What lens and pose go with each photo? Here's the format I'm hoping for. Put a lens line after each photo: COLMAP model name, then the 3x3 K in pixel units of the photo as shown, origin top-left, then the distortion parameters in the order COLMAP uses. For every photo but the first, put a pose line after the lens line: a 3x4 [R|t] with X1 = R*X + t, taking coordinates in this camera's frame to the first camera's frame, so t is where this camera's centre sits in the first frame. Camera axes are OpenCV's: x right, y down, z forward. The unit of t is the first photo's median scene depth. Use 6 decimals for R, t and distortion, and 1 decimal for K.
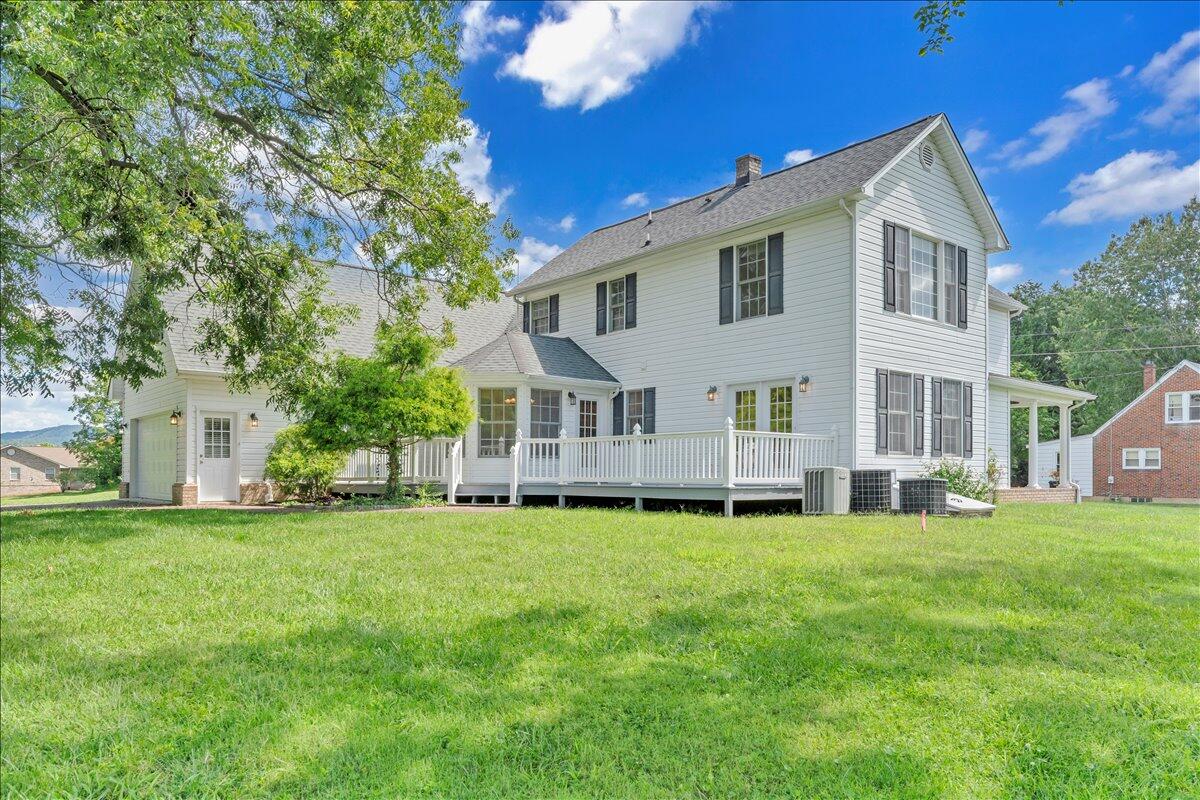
lens RADIAL K [[888.0, 0, 605.6], [0, 888.0, 473.7], [0, 0, 1]] dist [-0.015081, 0.003275]
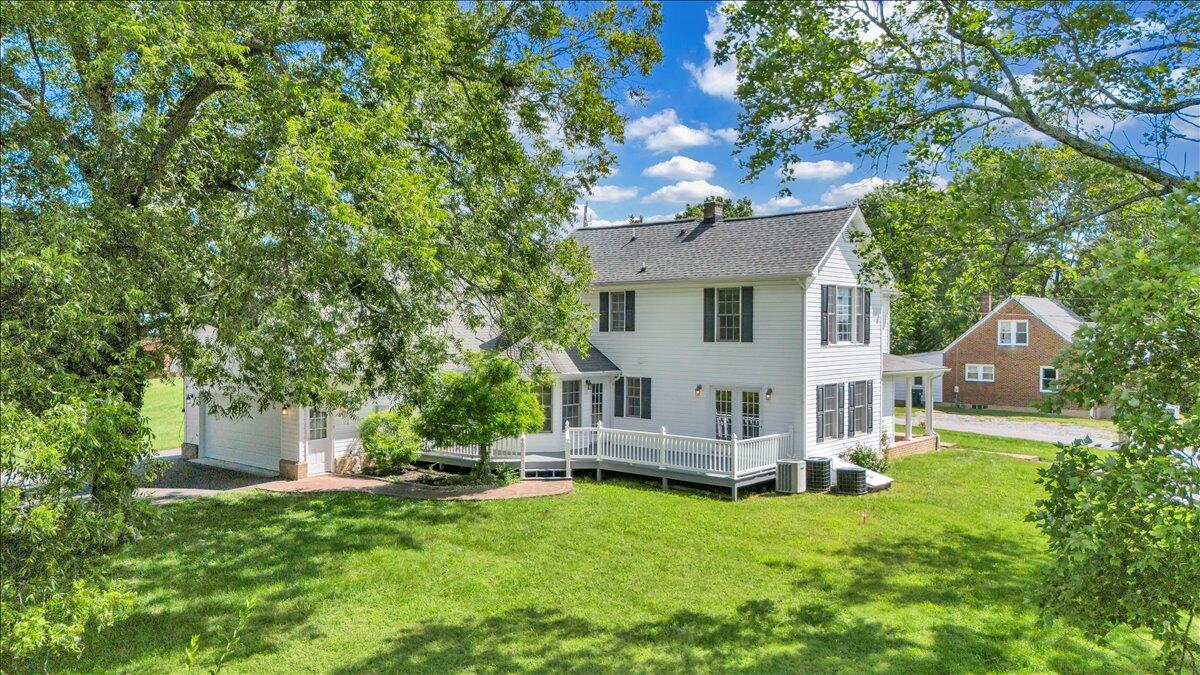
lens RADIAL K [[934.9, 0, 600.2], [0, 934.9, 335.4], [0, 0, 1]] dist [0.008589, -0.003775]
pose [[0.987028, -0.005453, 0.160455, -0.286809], [0.002312, 0.999802, 0.019753, -0.218080], [-0.160531, -0.019126, 0.986845, -0.463576]]
